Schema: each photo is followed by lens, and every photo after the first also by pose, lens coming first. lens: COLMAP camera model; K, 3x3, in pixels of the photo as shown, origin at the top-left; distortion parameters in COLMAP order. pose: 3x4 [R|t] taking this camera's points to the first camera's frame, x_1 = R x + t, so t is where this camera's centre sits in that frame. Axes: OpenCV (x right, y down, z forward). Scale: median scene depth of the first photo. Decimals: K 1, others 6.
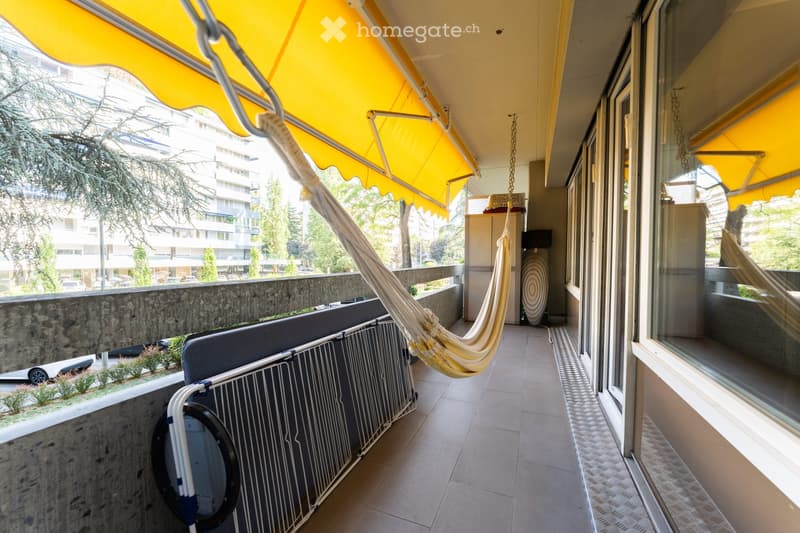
lens RADIAL K [[322.7, 0, 397.0], [0, 322.7, 264.8], [0, 0, 1]] dist [0.000108, -0.000340]
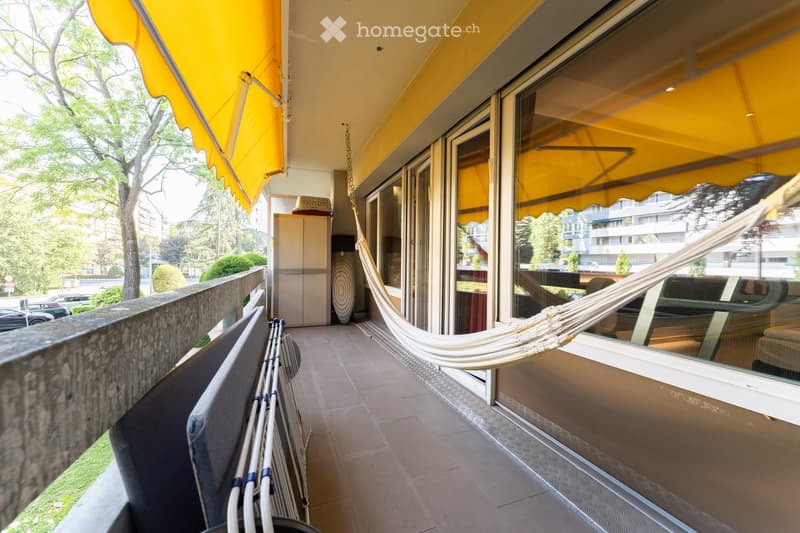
lens RADIAL K [[322.7, 0, 403.1], [0, 322.7, 264.8], [0, 0, 1]] dist [0.000108, -0.000340]
pose [[0.722403, -0.001969, 0.691470, -0.166406], [0.006736, 0.999969, -0.004189, -0.001534], [-0.691440, 0.007684, 0.722393, 0.082539]]
